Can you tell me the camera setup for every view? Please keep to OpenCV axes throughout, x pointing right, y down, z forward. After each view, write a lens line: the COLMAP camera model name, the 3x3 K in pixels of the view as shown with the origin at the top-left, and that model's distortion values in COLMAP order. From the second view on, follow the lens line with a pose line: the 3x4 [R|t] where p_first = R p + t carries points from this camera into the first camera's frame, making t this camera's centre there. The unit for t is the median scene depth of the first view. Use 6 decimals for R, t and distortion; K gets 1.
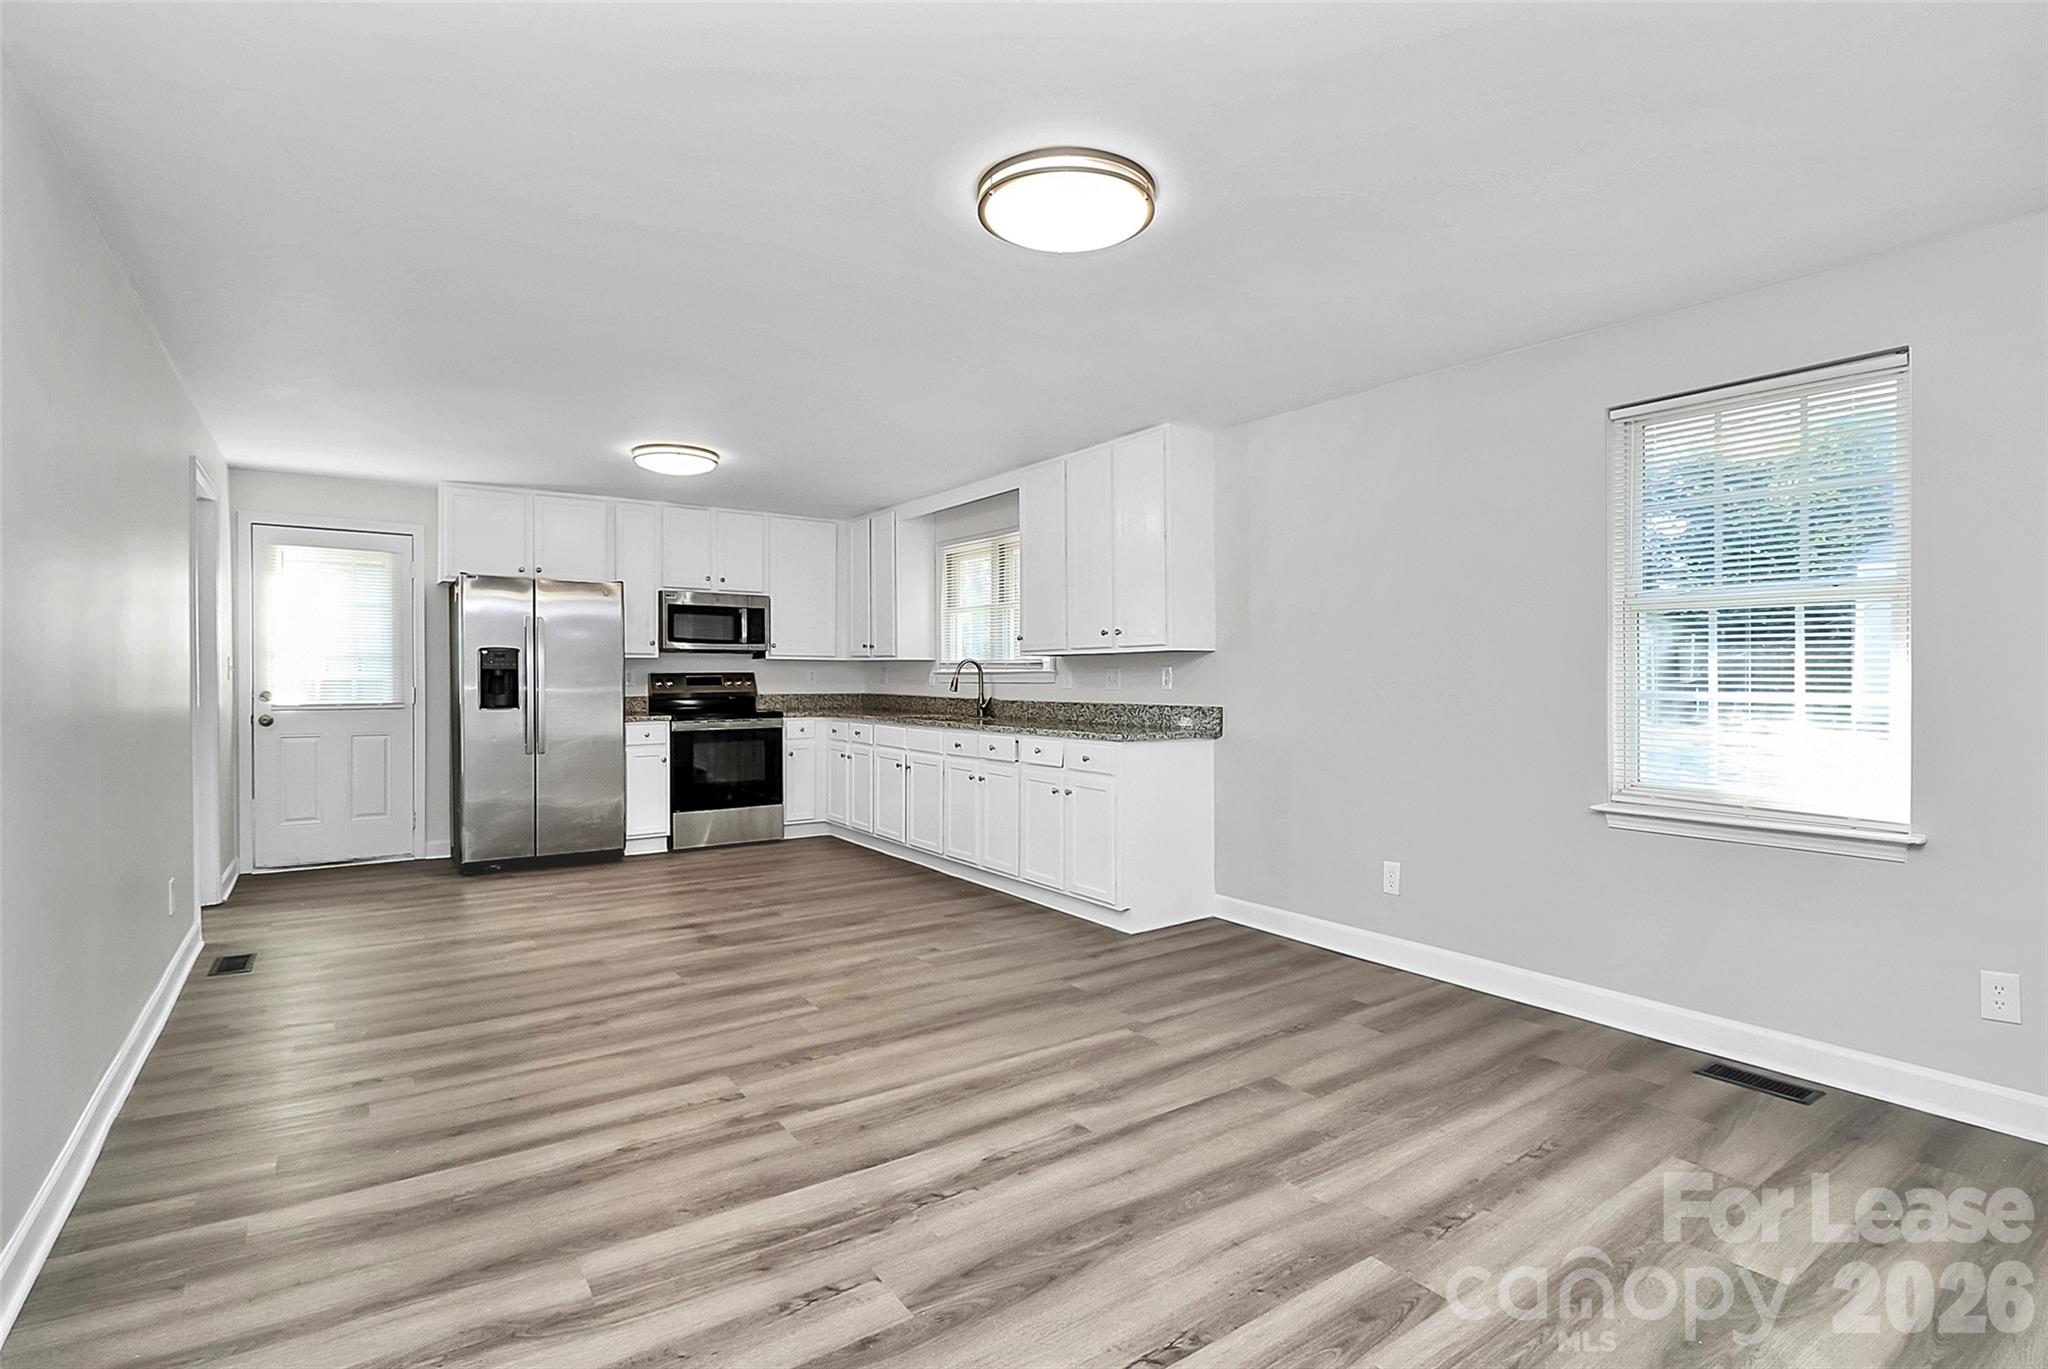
lens RADIAL K [[971.8, 0, 1004.2], [0, 971.8, 687.6], [0, 0, 1]] dist [-0.002692, -0.001881]
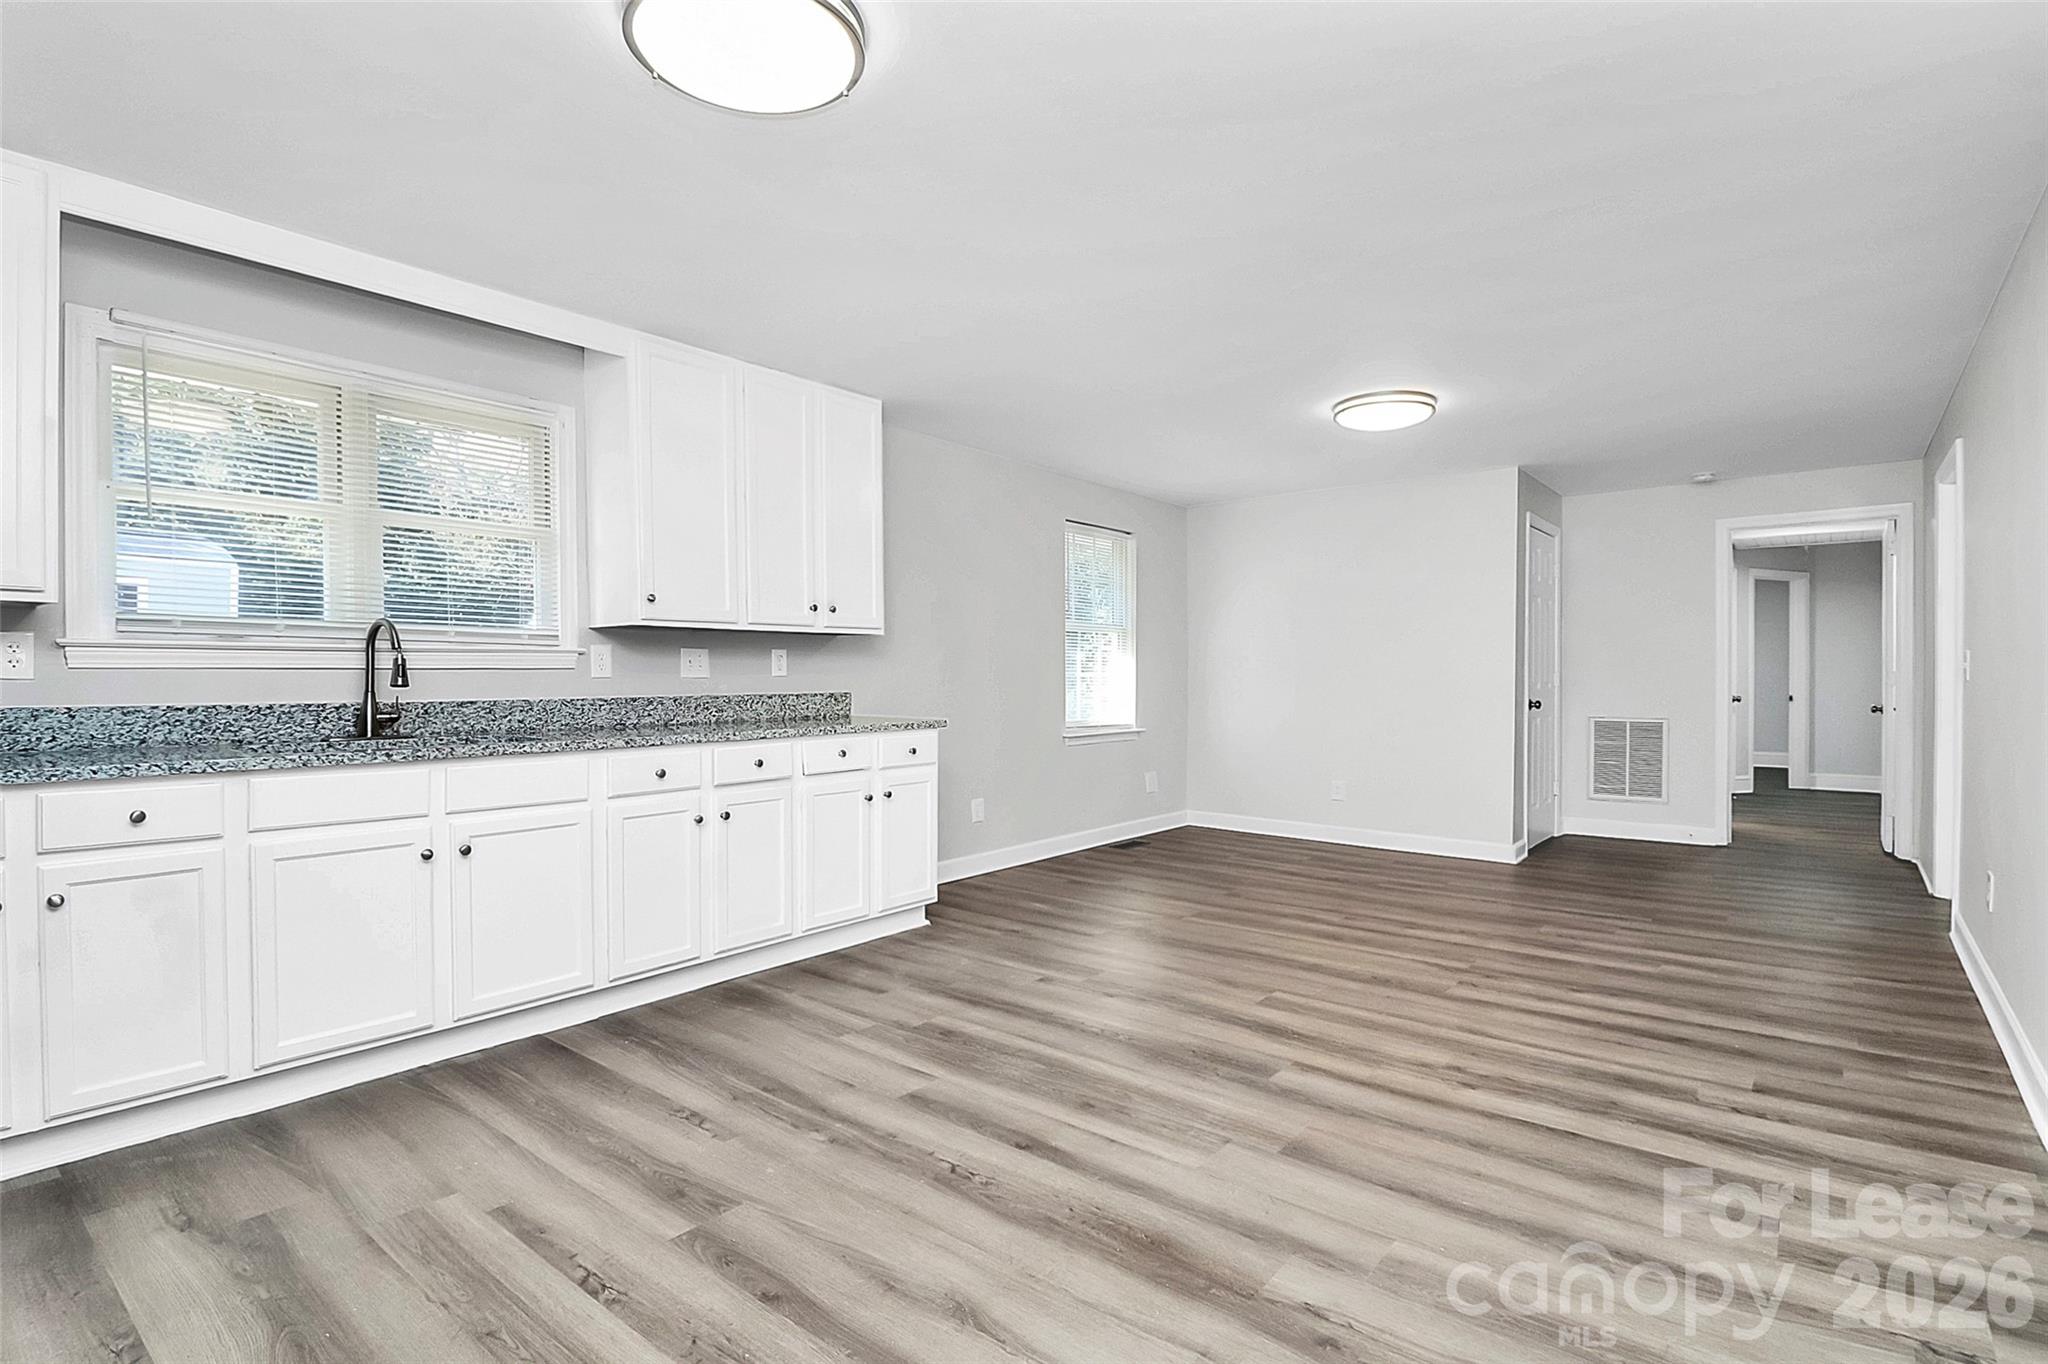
lens RADIAL K [[971.8, 0, 1007.5], [0, 971.8, 675.7], [0, 0, 1]] dist [-0.002692, -0.001881]
pose [[-0.271095, -0.004697, 0.962541, -0.909161], [0.009863, 0.999922, 0.007658, -0.003711], [-0.962502, 0.011570, -0.271027, 1.296333]]
